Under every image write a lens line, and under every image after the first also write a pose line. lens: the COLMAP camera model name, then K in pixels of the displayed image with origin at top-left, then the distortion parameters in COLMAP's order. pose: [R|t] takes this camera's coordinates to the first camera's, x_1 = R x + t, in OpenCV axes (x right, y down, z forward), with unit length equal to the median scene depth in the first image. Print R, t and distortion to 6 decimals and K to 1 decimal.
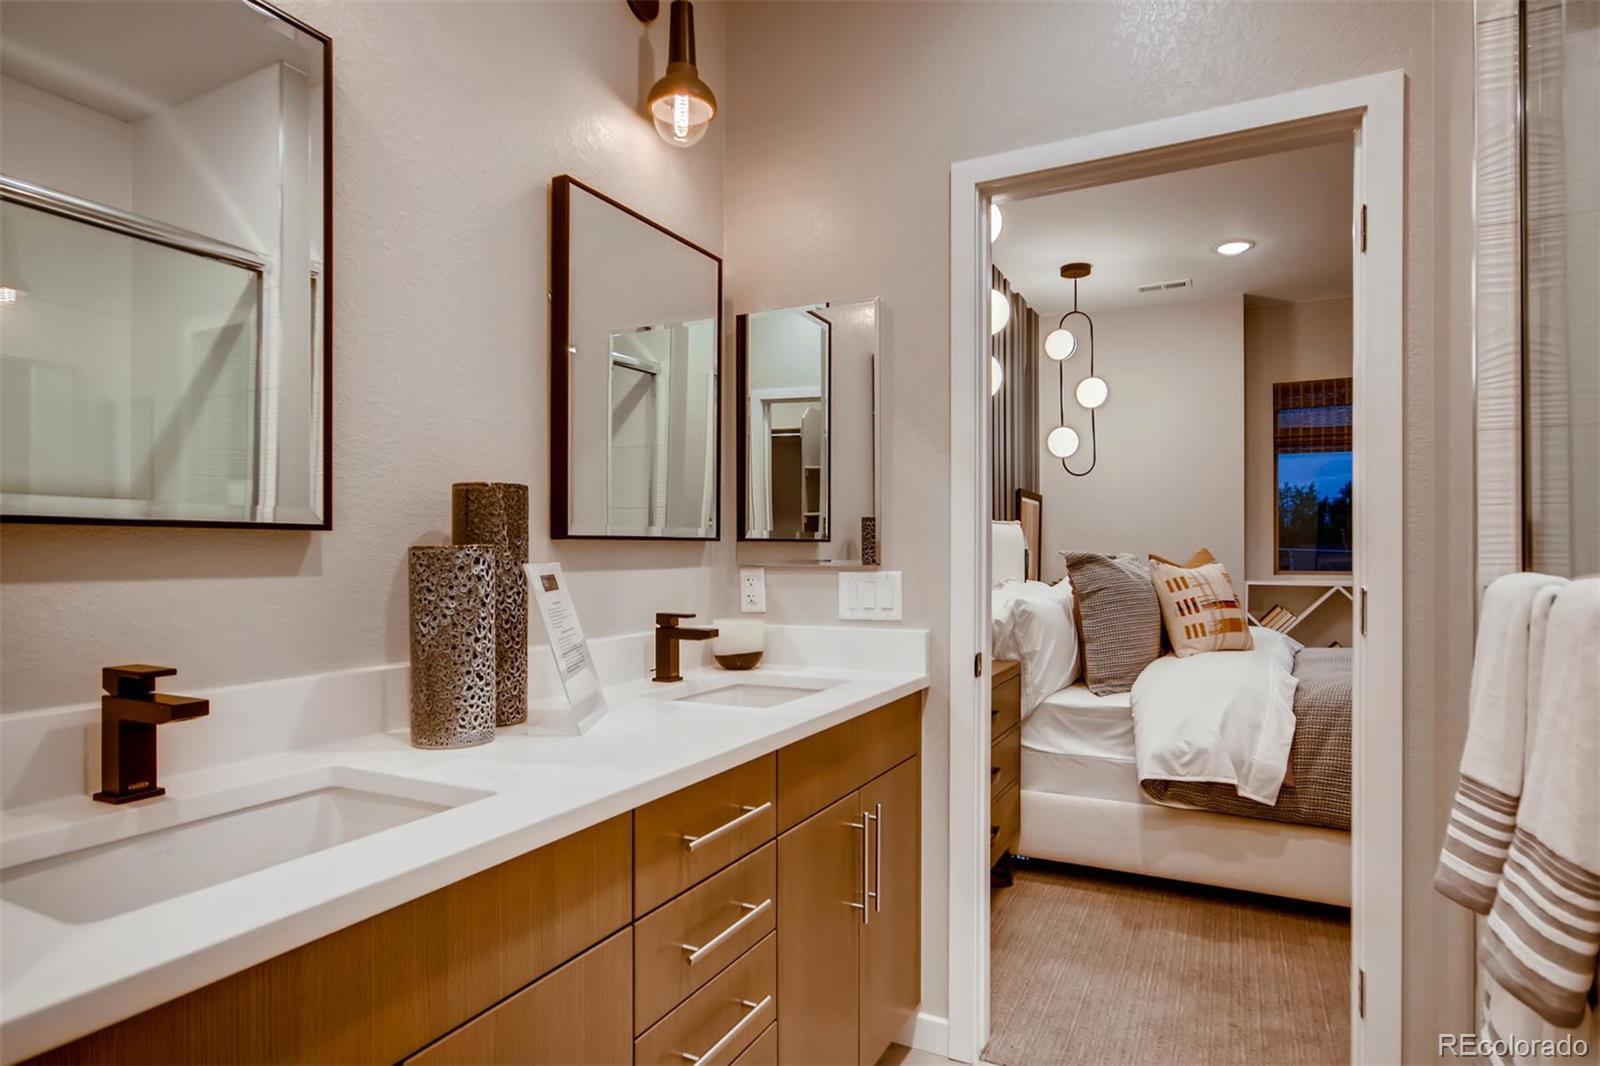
lens RADIAL K [[897.9, 0, 807.3], [0, 897.9, 537.2], [0, 0, 1]] dist [0.002813, 0.002162]
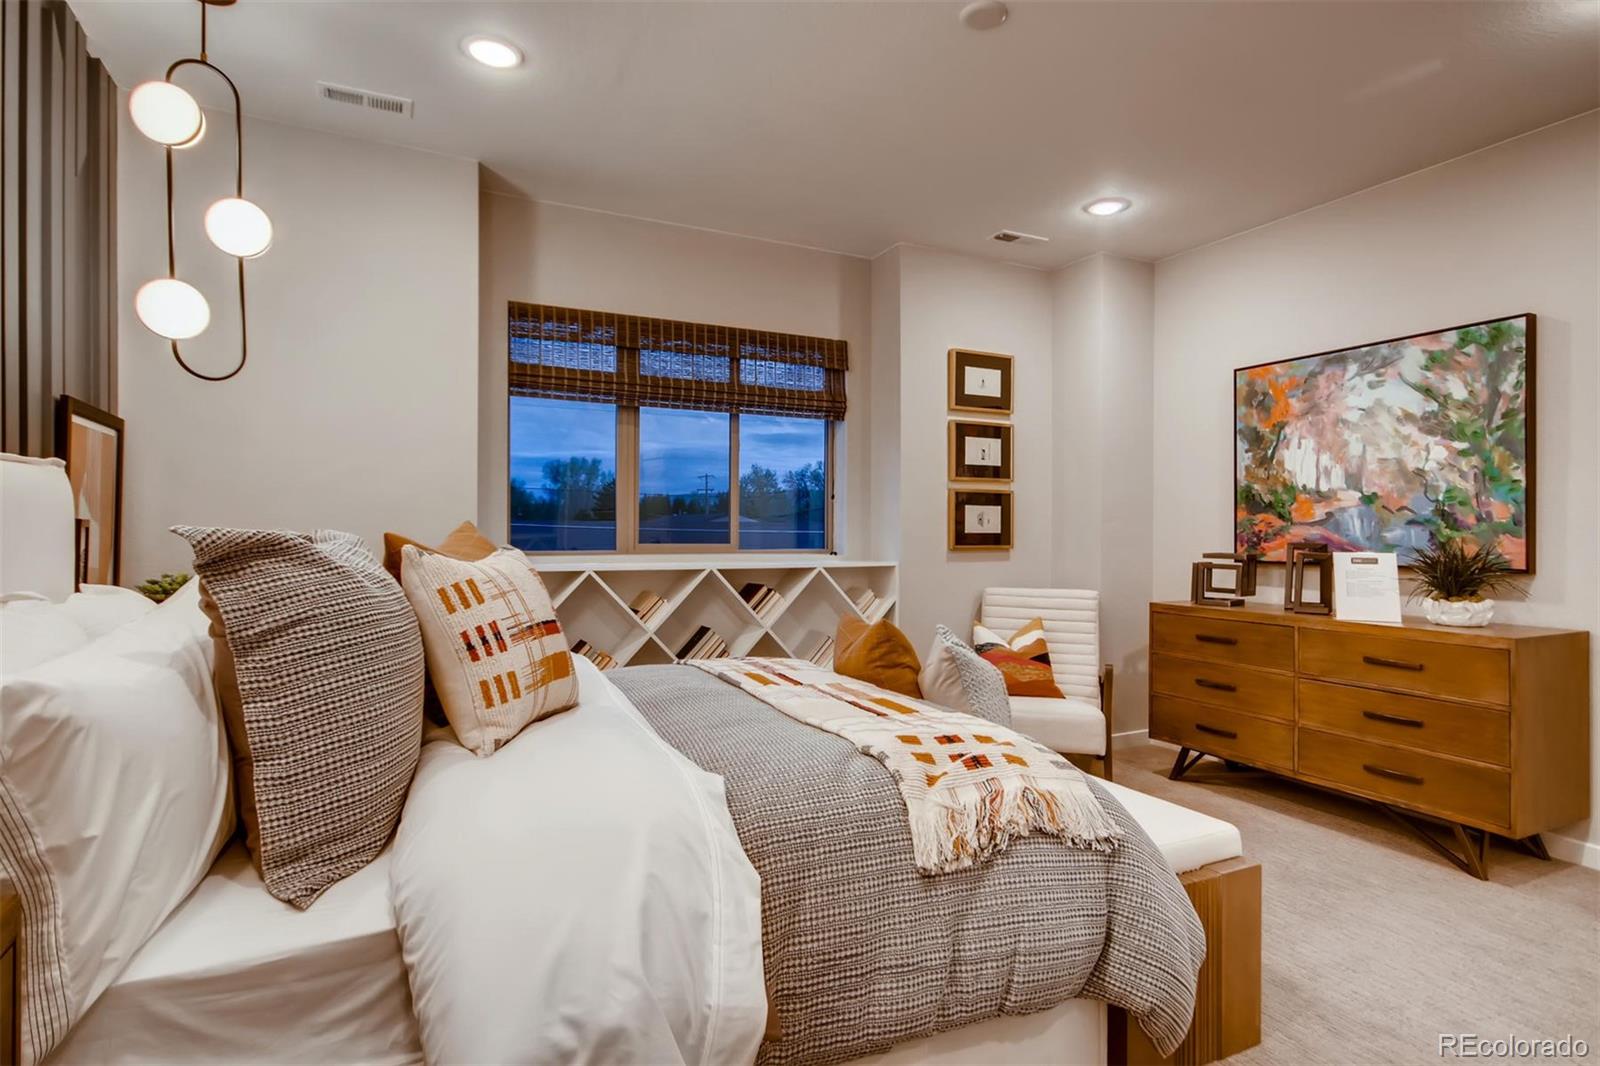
lens RADIAL K [[849.0, 0, 802.8], [0, 849.0, 535.0], [0, 0, 1]] dist [-0.008370, 0.010304]
pose [[0.599593, -0.003328, 0.800298, 0.156586], [-0.021260, 0.999572, 0.020086, 0.006401], [-0.800022, -0.029058, 0.599266, 0.583402]]
